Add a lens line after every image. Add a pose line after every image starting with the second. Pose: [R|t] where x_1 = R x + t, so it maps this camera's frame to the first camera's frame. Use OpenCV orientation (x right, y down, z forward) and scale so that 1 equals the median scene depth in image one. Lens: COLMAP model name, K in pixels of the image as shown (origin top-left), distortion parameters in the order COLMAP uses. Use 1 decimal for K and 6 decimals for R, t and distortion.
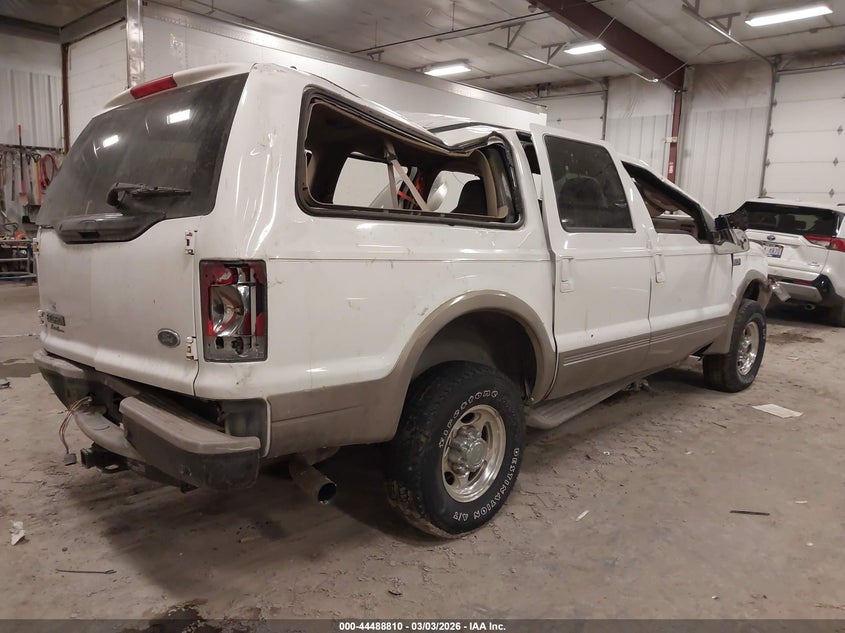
lens RADIAL K [[663.7, 0, 422.5], [0, 663.7, 316.5], [0, 0, 1]] dist [-0.008880, -0.006369]
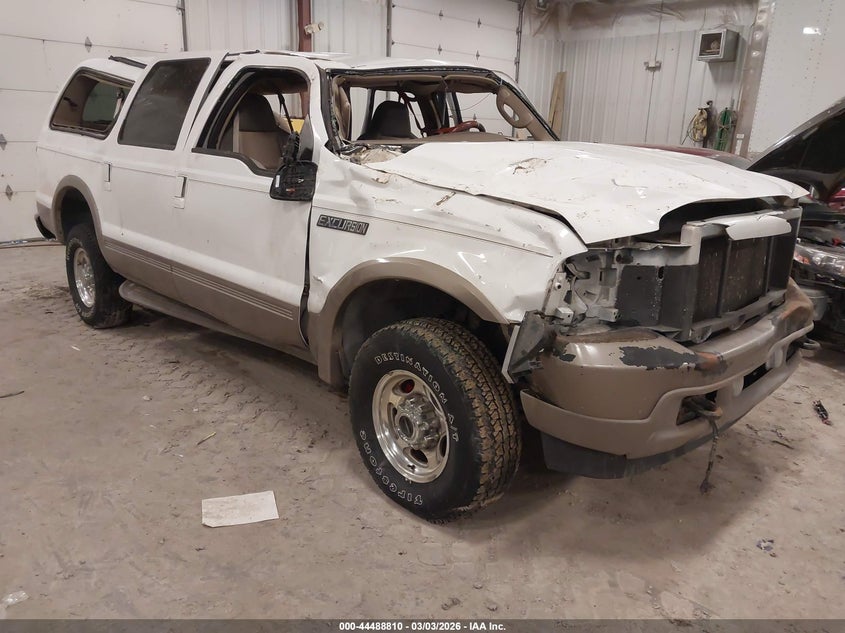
lens RADIAL K [[663.7, 0, 422.5], [0, 663.7, 316.5], [0, 0, 1]] dist [-0.008880, -0.006369]
pose [[-0.002180, 0.235219, -0.971940, 1.309876], [-0.202634, 0.951675, 0.230770, -0.192140], [0.979252, 0.197451, 0.045588, 1.366904]]
